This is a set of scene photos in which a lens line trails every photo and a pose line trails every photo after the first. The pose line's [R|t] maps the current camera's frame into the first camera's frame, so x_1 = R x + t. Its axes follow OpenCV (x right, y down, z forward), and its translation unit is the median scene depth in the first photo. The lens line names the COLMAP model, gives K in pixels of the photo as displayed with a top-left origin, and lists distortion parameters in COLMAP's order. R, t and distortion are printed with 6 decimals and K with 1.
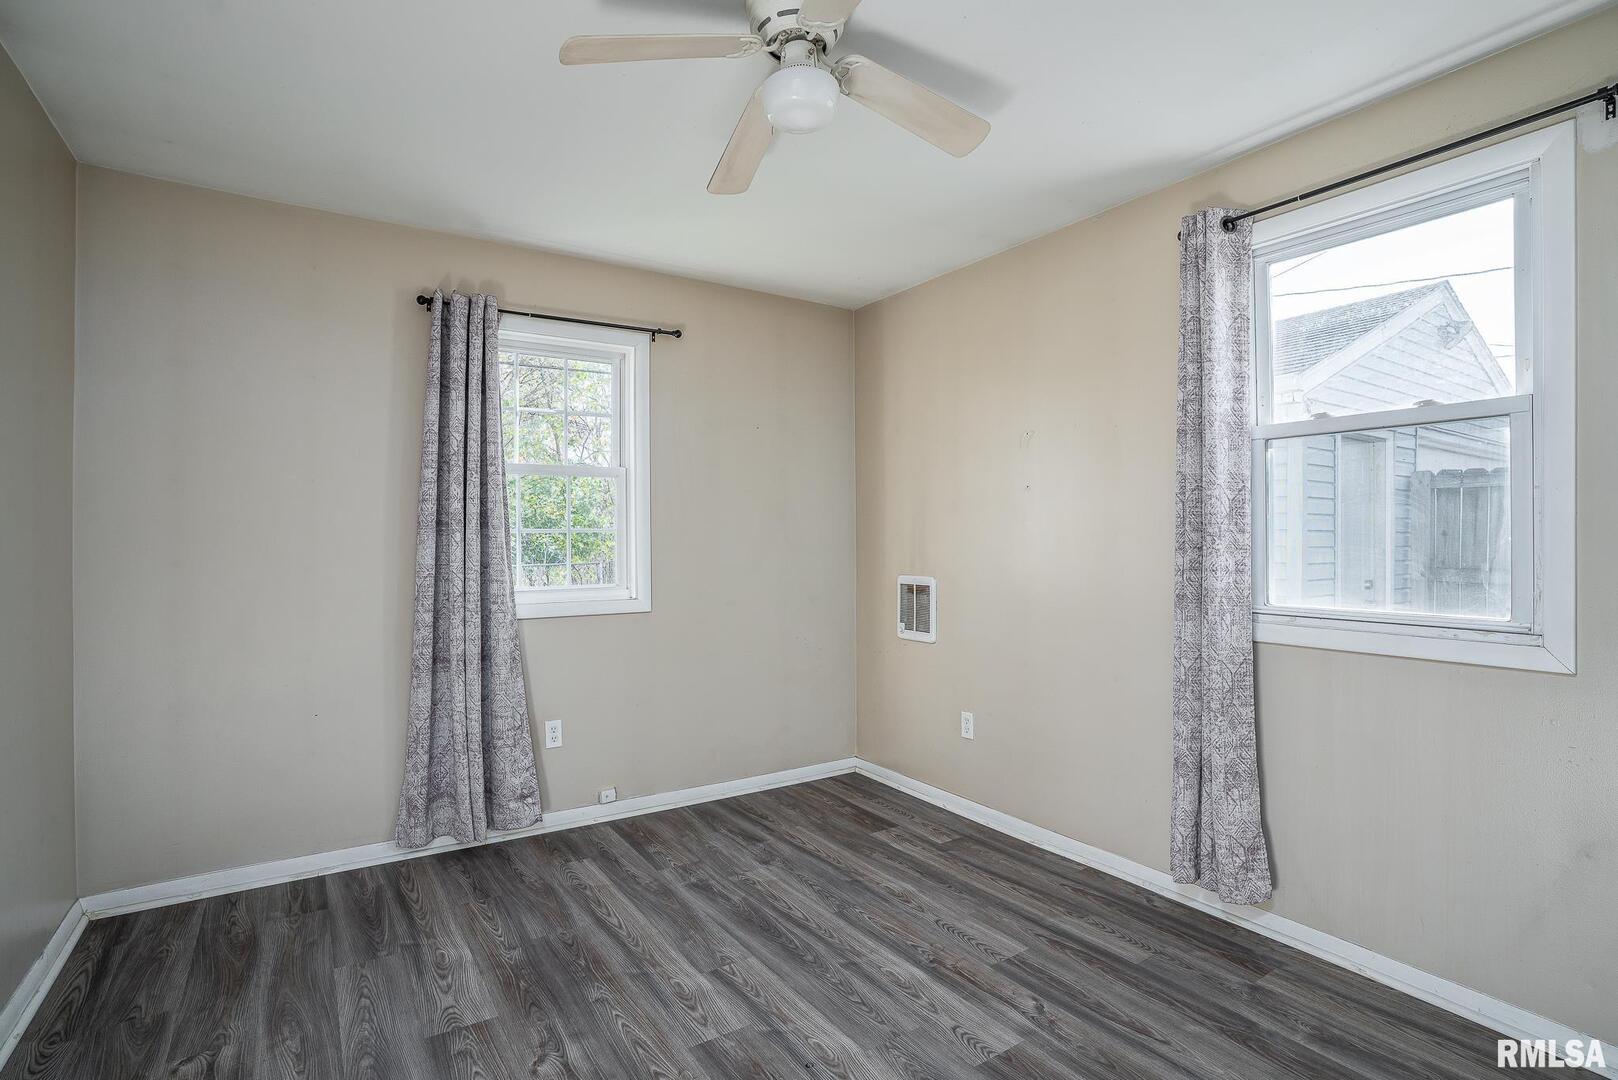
lens RADIAL K [[796.2, 0, 809.5], [0, 796.2, 544.0], [0, 0, 1]] dist [0.005191, 0.001179]
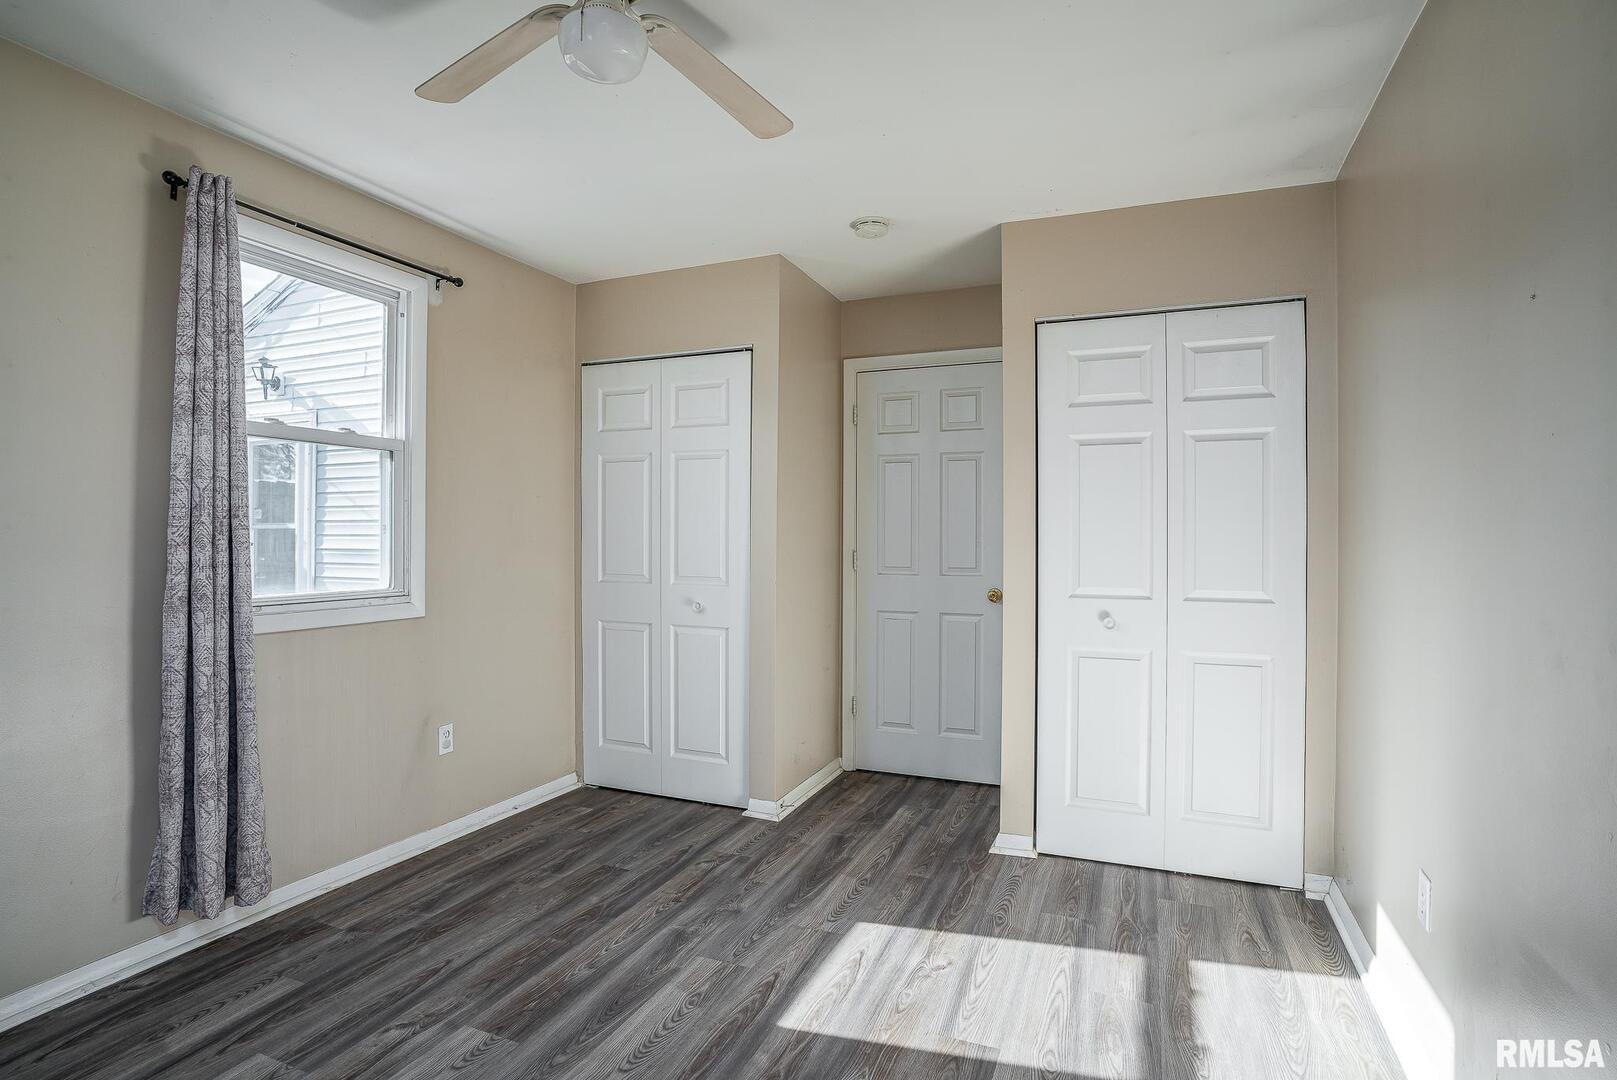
lens RADIAL K [[795.7, 0, 813.7], [0, 795.7, 532.1], [0, 0, 1]] dist [0.005191, 0.001179]
pose [[-0.538161, -0.002975, 0.842837, -0.776548], [-0.007483, 0.999971, -0.001248, -0.013863], [-0.842809, -0.006979, -0.538168, 1.096057]]
